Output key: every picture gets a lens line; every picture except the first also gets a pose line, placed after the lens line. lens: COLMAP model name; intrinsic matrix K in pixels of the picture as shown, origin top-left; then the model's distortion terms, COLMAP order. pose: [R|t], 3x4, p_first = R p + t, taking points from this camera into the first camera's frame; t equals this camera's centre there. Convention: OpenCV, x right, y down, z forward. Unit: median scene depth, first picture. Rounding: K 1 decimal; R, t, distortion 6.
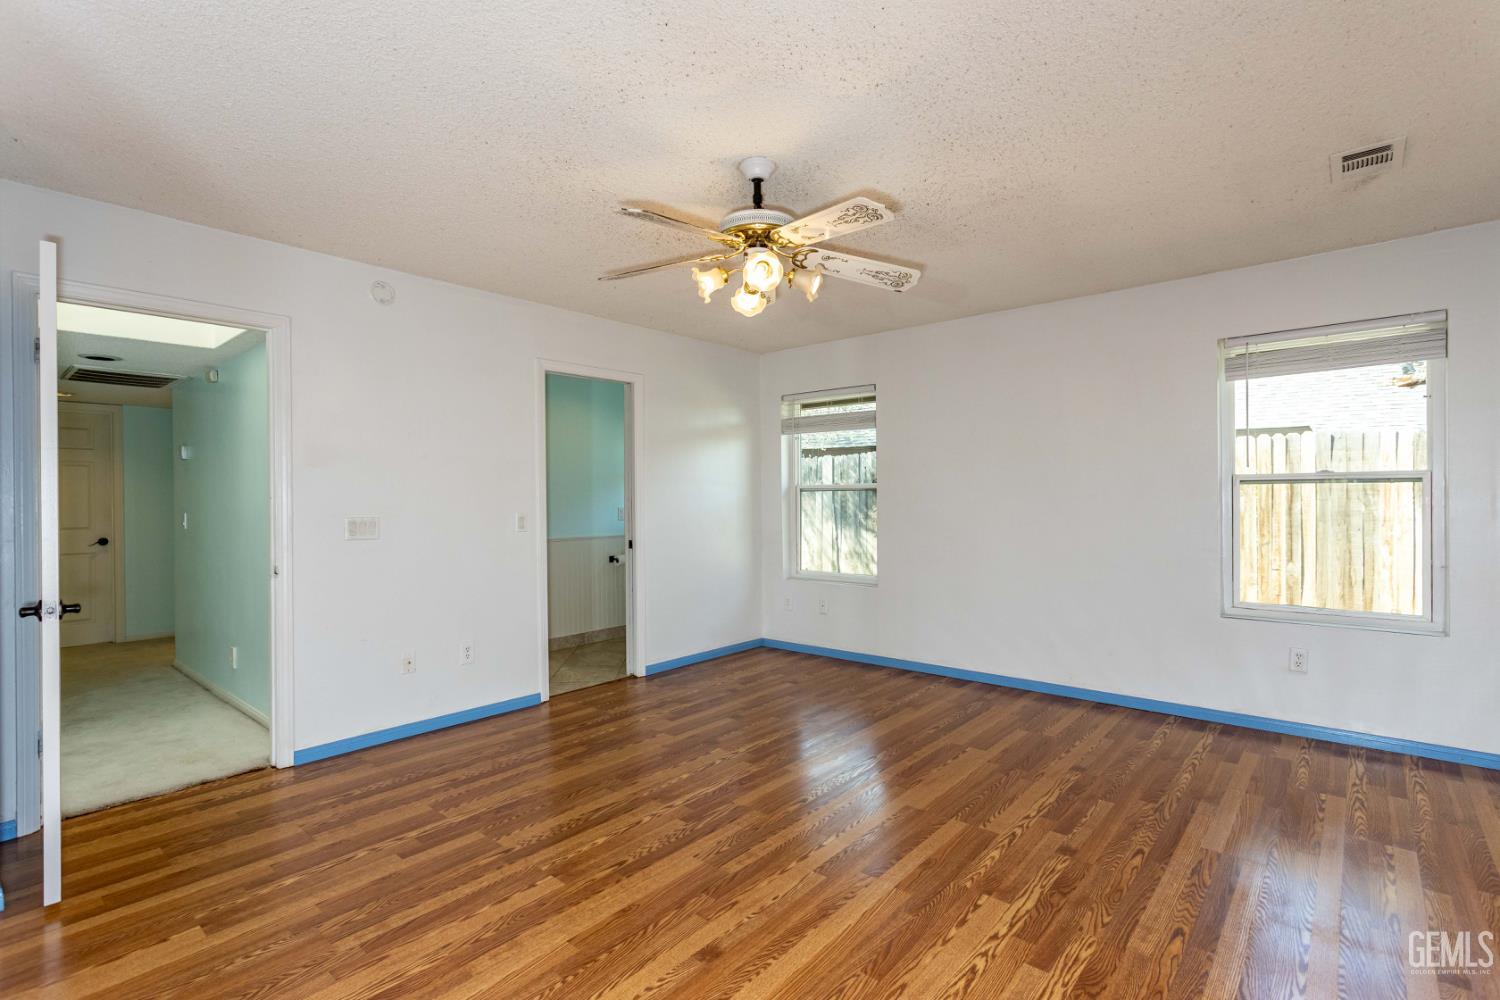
lens RADIAL K [[706.0, 0, 750.0], [0, 706.0, 500.0], [0, 0, 1]] dist [-0.000637, 0.000167]
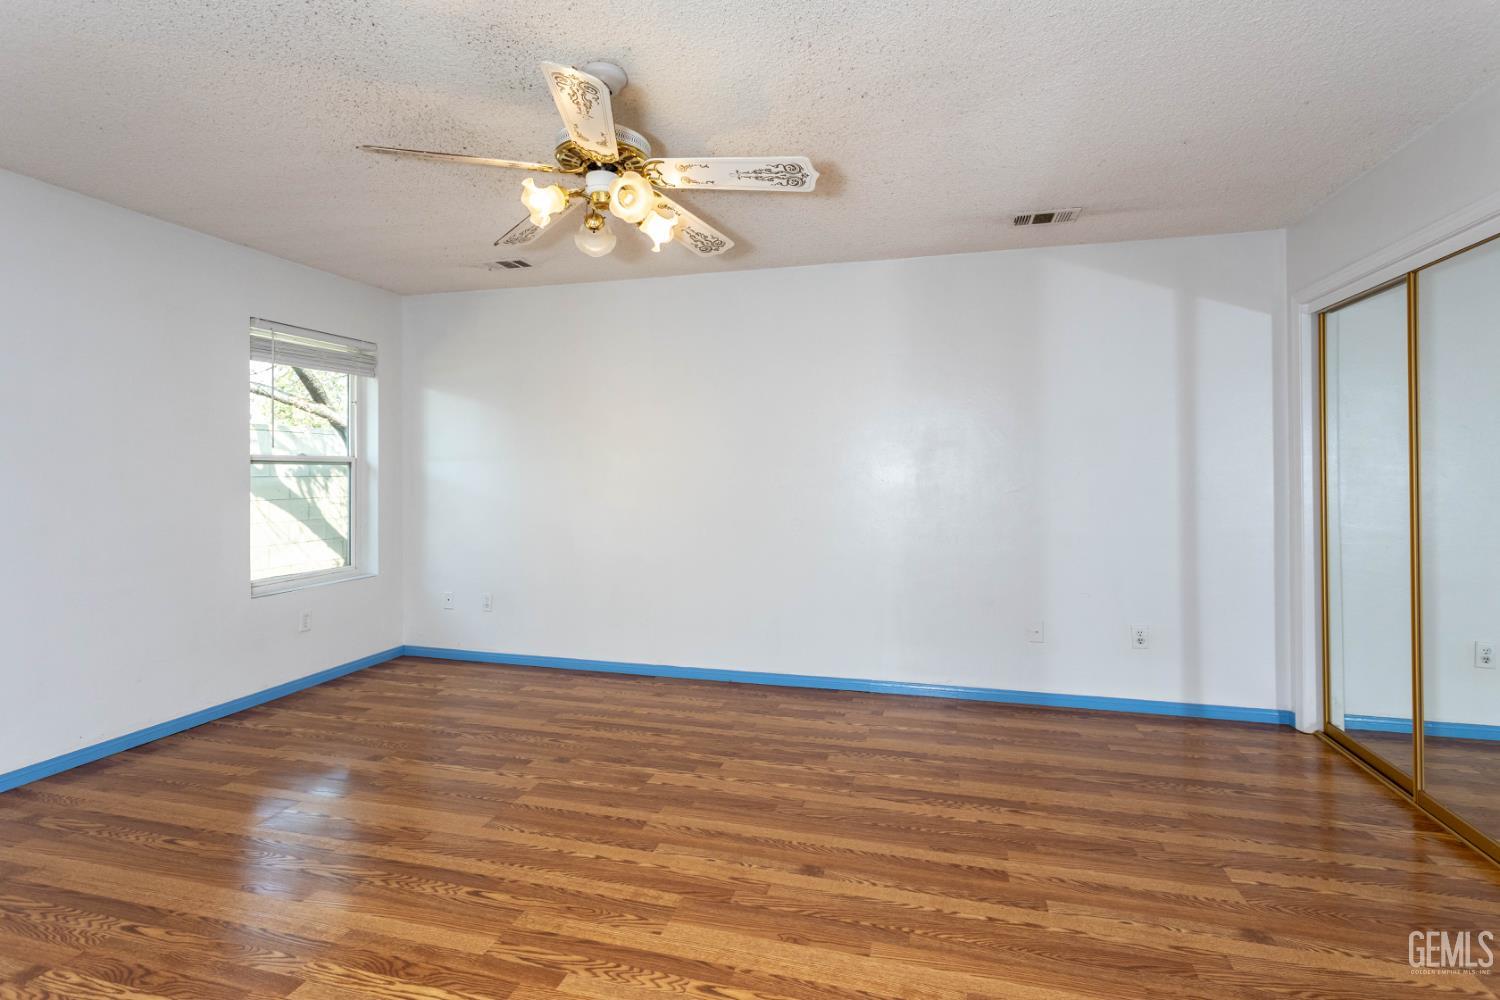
lens RADIAL K [[726.8, 0, 752.4], [0, 726.8, 468.8], [0, 0, 1]] dist [0.000952, 0.000282]
pose [[-0.437740, 0.011467, 0.899029, -0.919998], [0.008476, 0.999927, -0.008627, -0.001282], [-0.899062, 0.003844, -0.437805, 1.356438]]
